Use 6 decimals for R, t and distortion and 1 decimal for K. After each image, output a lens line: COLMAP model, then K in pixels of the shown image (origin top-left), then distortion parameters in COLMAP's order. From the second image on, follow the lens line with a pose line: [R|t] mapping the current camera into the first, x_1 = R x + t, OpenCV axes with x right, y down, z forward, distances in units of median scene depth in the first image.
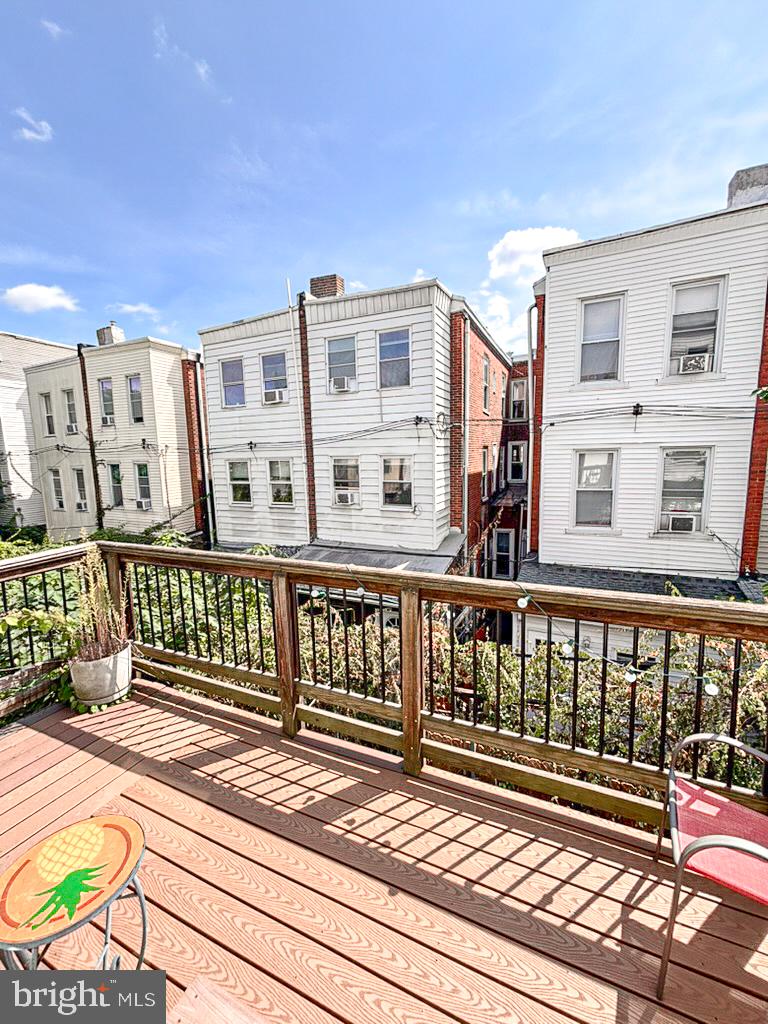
lens RADIAL K [[414.8, 0, 380.7], [0, 414.8, 517.5], [0, 0, 1]] dist [0.001105, 0.001995]
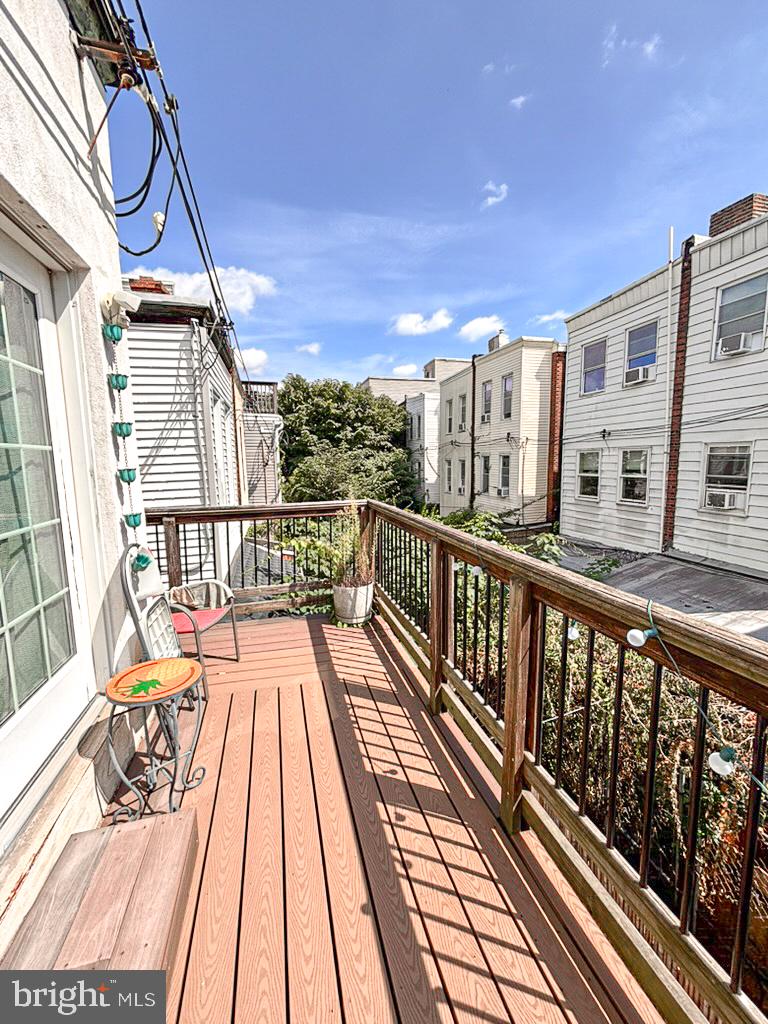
lens RADIAL K [[414.8, 0, 382.2], [0, 414.8, 508.9], [0, 0, 1]] dist [0.001105, 0.001995]
pose [[0.637913, 0.104623, -0.762969, 0.090517], [-0.117235, 0.992375, 0.038061, 0.010843], [0.761133, 0.065167, 0.645314, 0.065794]]
